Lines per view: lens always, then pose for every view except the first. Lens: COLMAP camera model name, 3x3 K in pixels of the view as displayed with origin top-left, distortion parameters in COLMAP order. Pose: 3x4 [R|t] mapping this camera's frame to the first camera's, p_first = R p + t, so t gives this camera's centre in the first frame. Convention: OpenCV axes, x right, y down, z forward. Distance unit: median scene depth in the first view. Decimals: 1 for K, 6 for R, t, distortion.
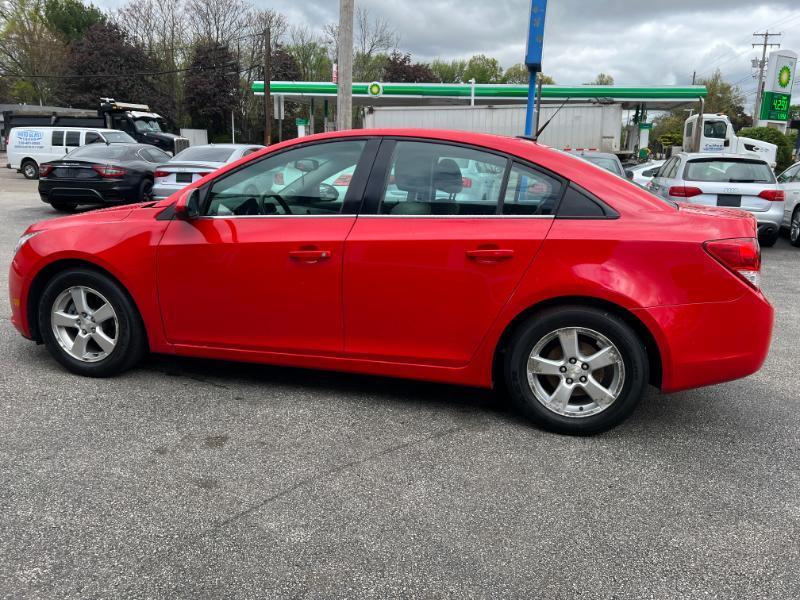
lens RADIAL K [[610.2, 0, 404.8], [0, 610.2, 298.5], [0, 0, 1]] dist [0.039224, -0.038801]
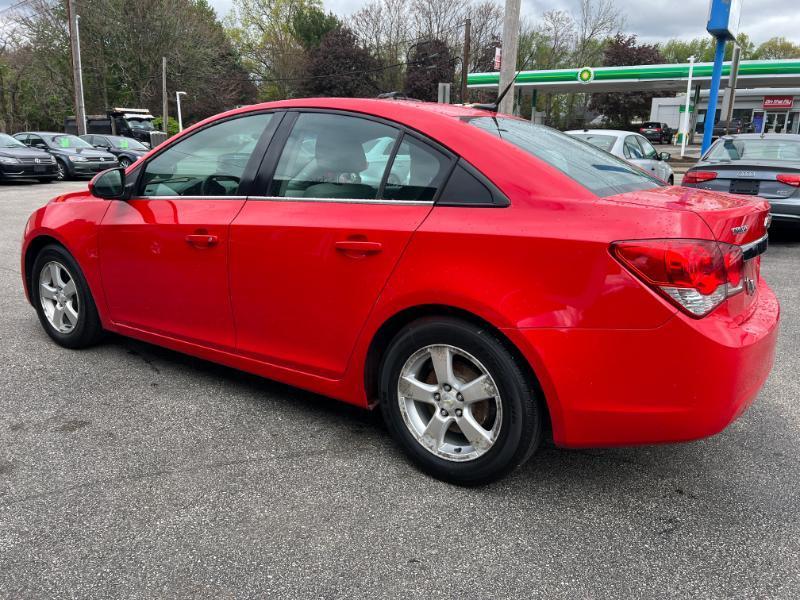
lens RADIAL K [[610.2, 0, 403.2], [0, 610.2, 293.9], [0, 0, 1]] dist [0.039224, -0.038801]
pose [[0.937515, 0.070440, -0.340739, 0.396696], [-0.068865, 0.997486, 0.016732, -0.022107], [0.341061, 0.007779, 0.940009, 0.205350]]
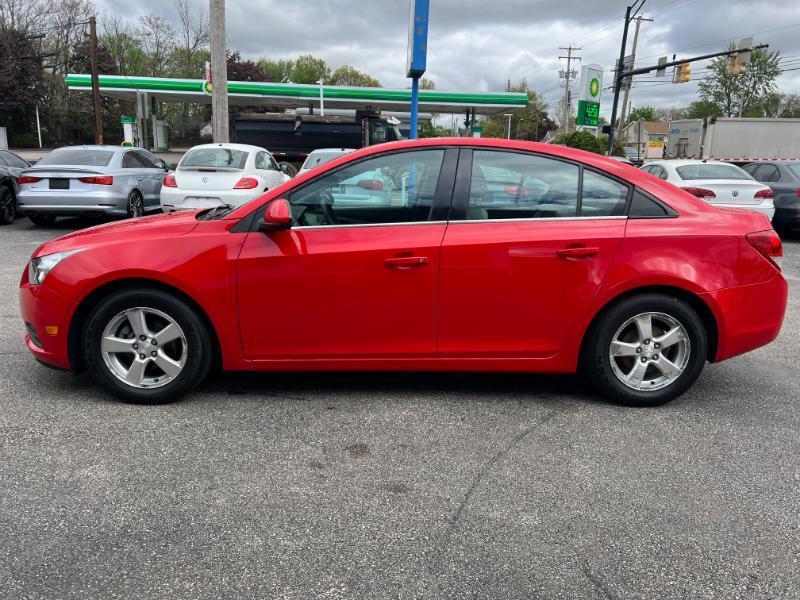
lens RADIAL K [[610.2, 0, 403.7], [0, 610.2, 300.6], [0, 0, 1]] dist [0.039224, -0.038801]
pose [[0.962327, -0.064527, 0.264127, -0.384348], [0.063778, 0.997899, 0.011419, -0.015002], [-0.264309, 0.005856, 0.964420, 0.007120]]
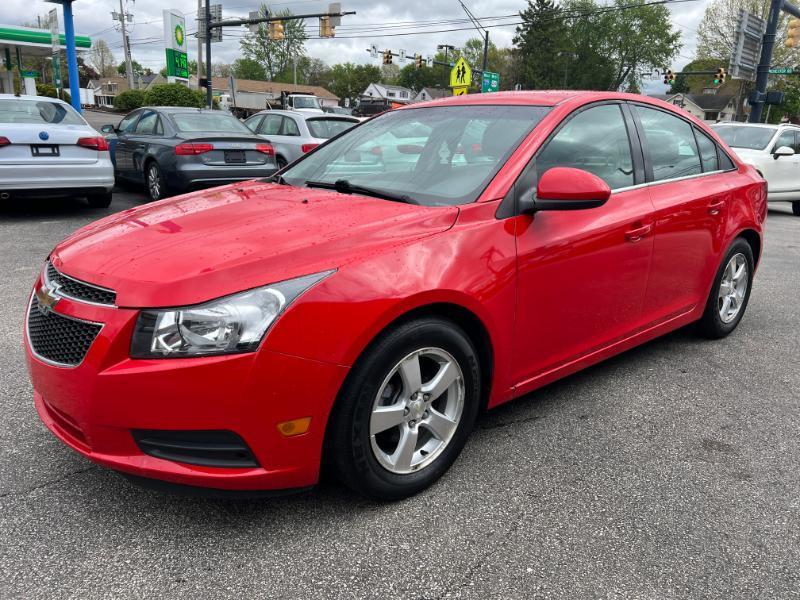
lens RADIAL K [[610.2, 0, 410.7], [0, 610.2, 302.6], [0, 0, 1]] dist [0.039224, -0.038801]
pose [[0.552915, -0.237135, 0.798782, -0.973478], [0.174715, 0.970332, 0.167125, -0.160137], [-0.814714, 0.047153, 0.577942, 0.659733]]
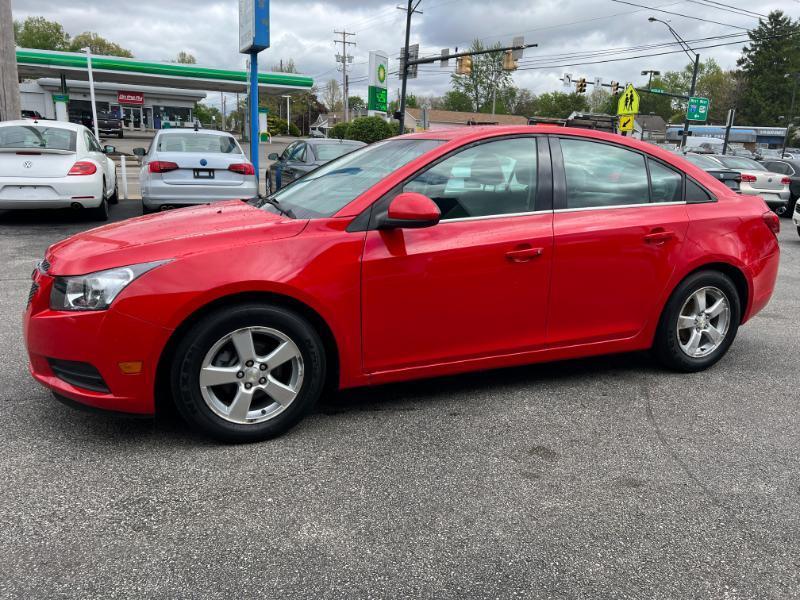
lens RADIAL K [[610.2, 0, 408.2], [0, 610.2, 300.8], [0, 0, 1]] dist [0.039224, -0.038801]
pose [[0.793658, -0.146003, 0.590584, -0.802972], [0.126834, 0.989153, 0.074091, -0.081913], [-0.594996, 0.016103, 0.803568, 0.272097]]
